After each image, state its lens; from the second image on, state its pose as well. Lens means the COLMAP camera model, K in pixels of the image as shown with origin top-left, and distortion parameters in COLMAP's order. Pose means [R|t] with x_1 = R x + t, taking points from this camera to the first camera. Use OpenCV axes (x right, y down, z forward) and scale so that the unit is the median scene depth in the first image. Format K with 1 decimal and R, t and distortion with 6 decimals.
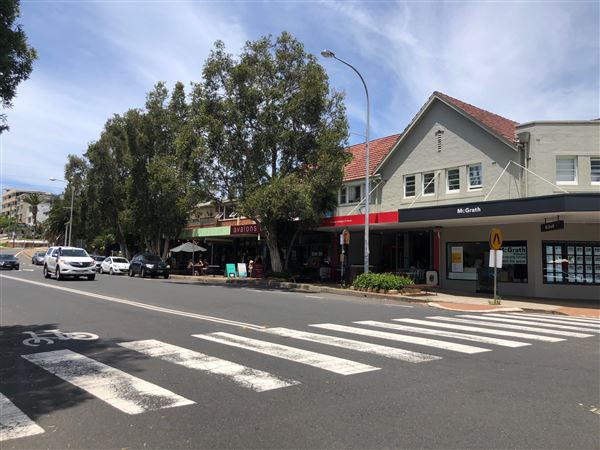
lens RADIAL K [[516.6, 0, 284.5], [0, 516.6, 204.9], [0, 0, 1]] dist [0.008259, -0.005258]
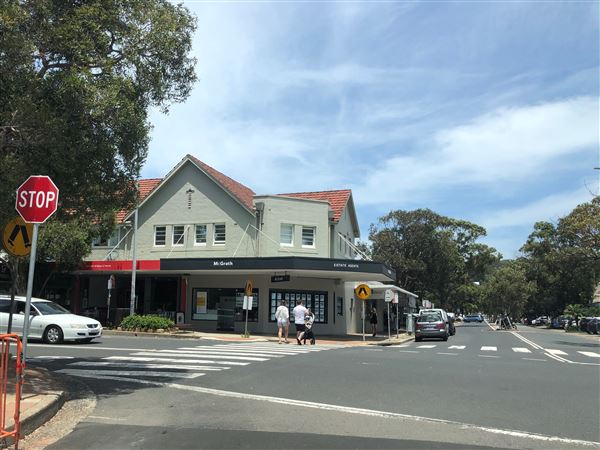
lens RADIAL K [[556.6, 0, 297.3], [0, 556.6, 227.7], [0, 0, 1]] dist [0.029602, 0.000000]
pose [[0.834076, 0.079222, 0.545931, -0.202252], [-0.064909, 0.996854, -0.045489, -0.022800], [-0.547817, 0.002505, 0.836594, -0.191341]]
